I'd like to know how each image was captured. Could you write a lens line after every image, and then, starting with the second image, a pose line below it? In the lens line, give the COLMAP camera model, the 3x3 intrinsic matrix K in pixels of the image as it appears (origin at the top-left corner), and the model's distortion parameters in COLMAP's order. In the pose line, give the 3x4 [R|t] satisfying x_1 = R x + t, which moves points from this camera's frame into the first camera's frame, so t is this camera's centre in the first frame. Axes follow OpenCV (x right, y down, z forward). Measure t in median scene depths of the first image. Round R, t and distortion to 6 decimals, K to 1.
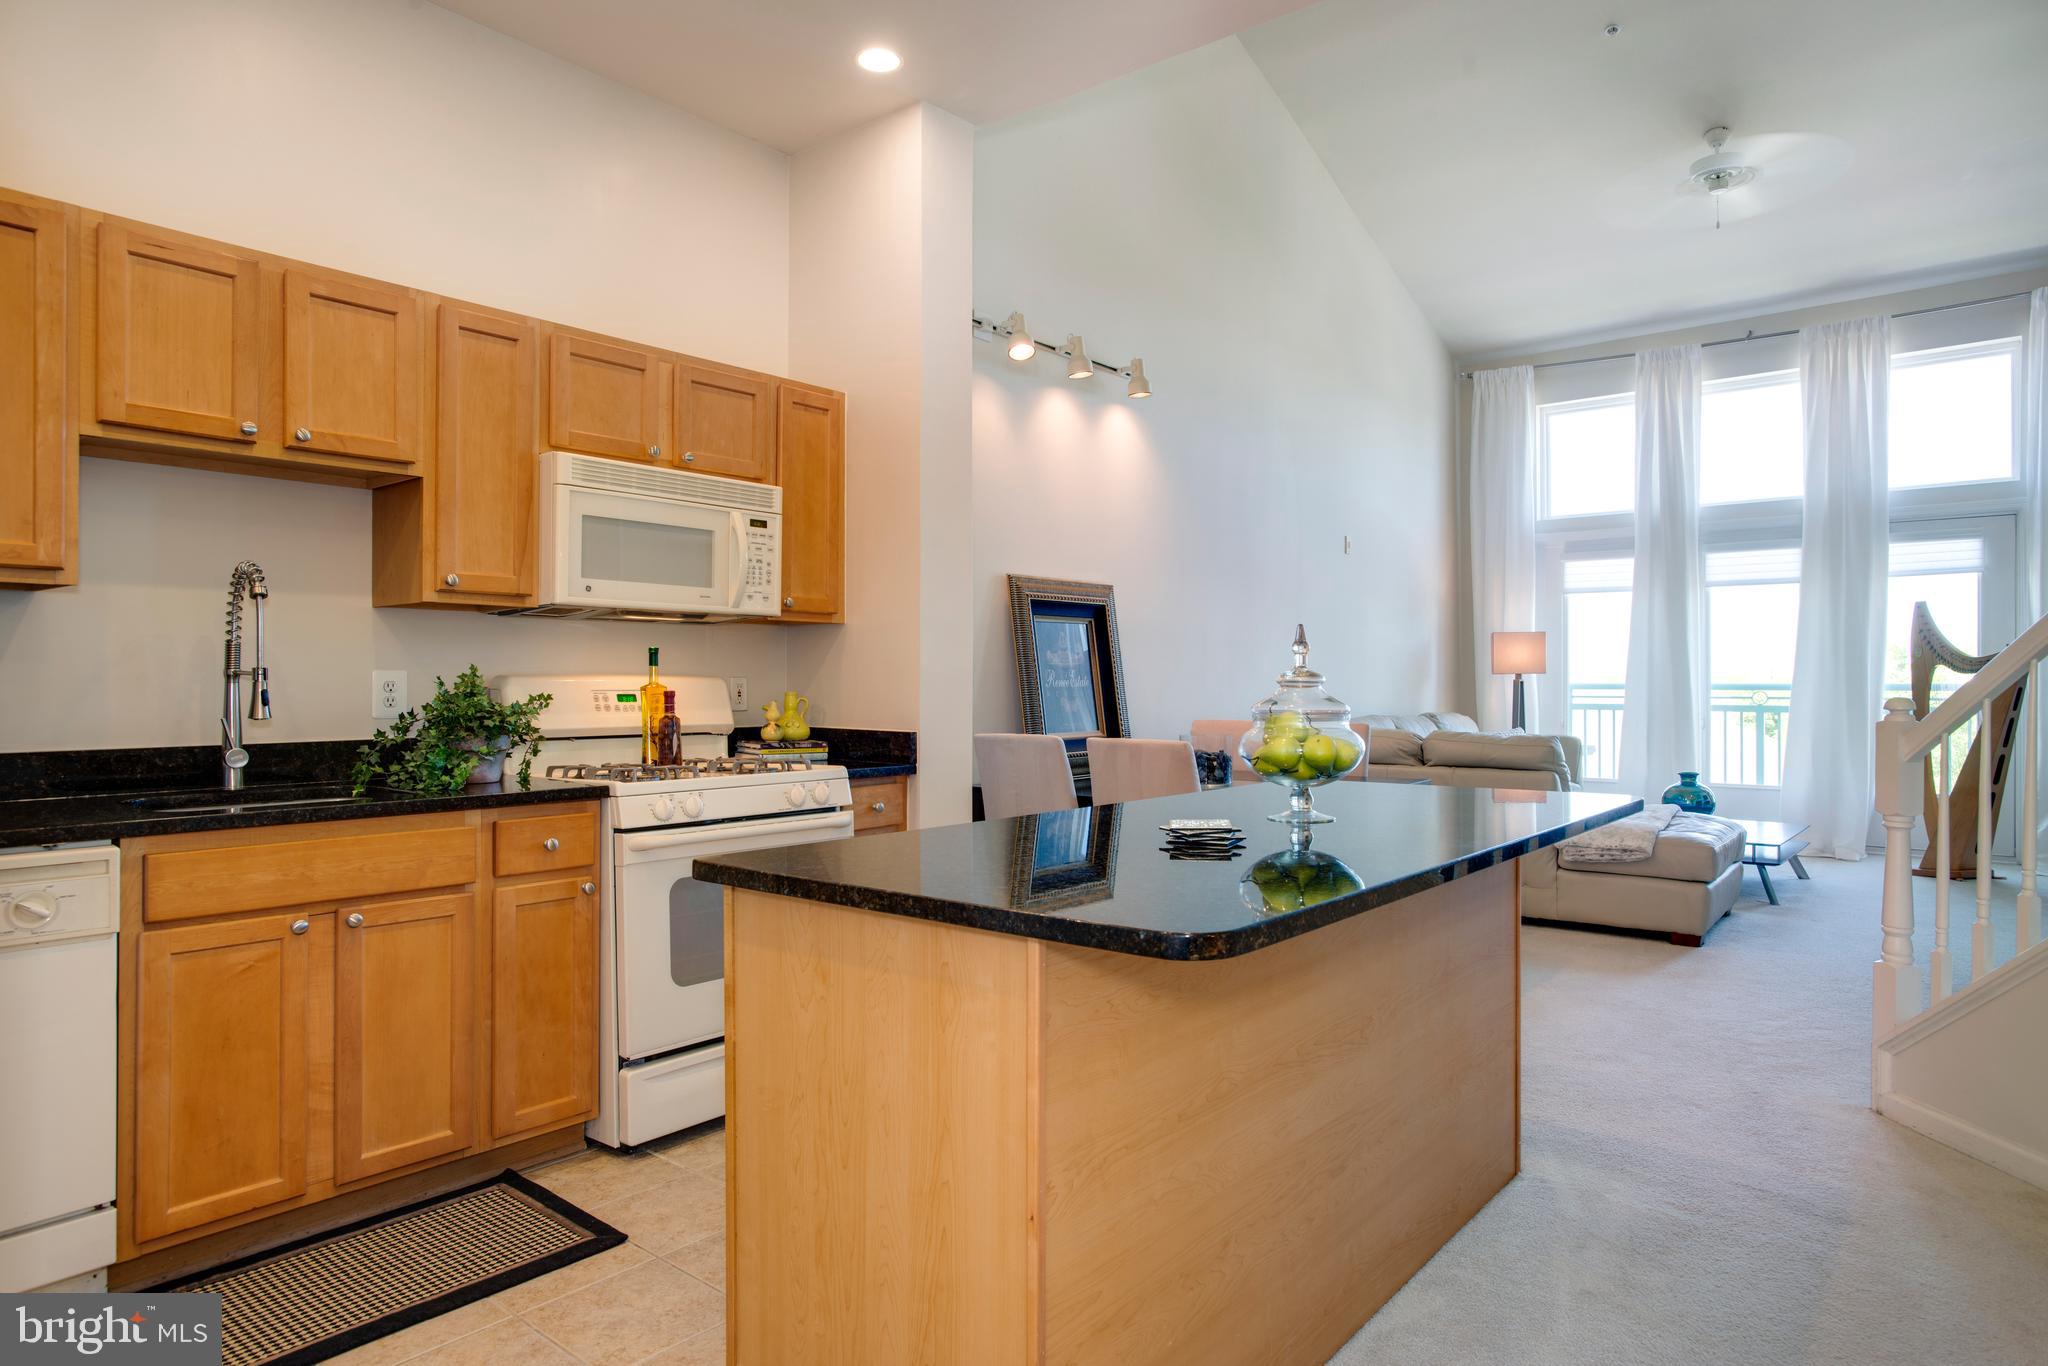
lens RADIAL K [[1204.2, 0, 1034.6], [0, 1204.2, 678.0], [0, 0, 1]] dist [-0.037178, 0.029417]
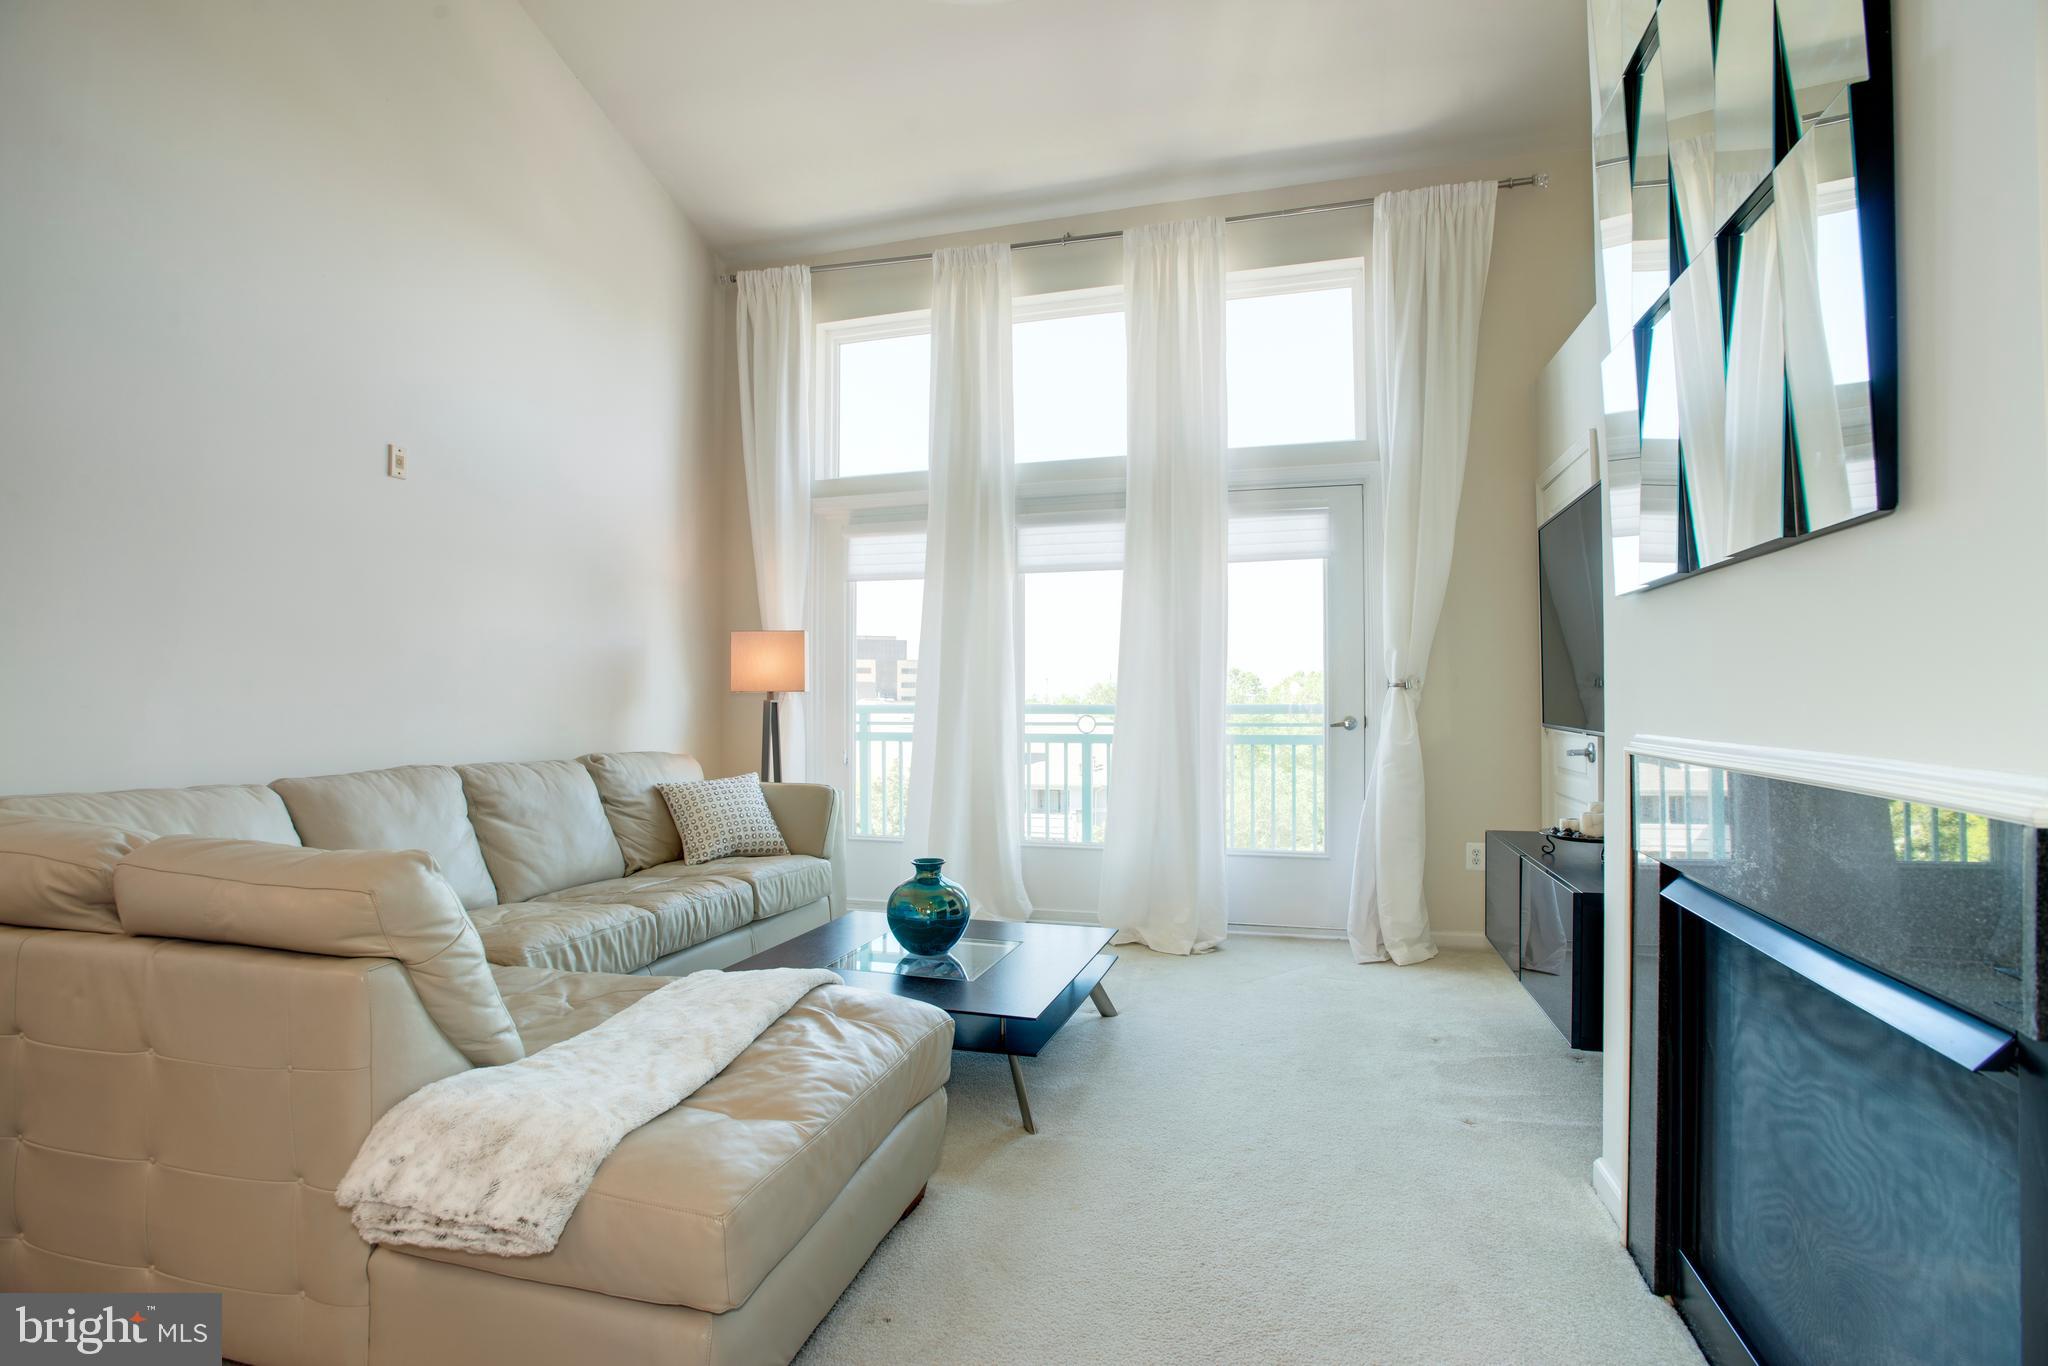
lens RADIAL K [[1010.1, 0, 1009.5], [0, 1010.1, 678.4], [0, 0, 1]] dist [-0.051611, 0.021764]
pose [[0.924868, 0.004757, 0.380259, 0.715019], [0.003618, 0.999766, -0.021305, 0.002563], [-0.380271, 0.021080, 0.924635, 0.954232]]
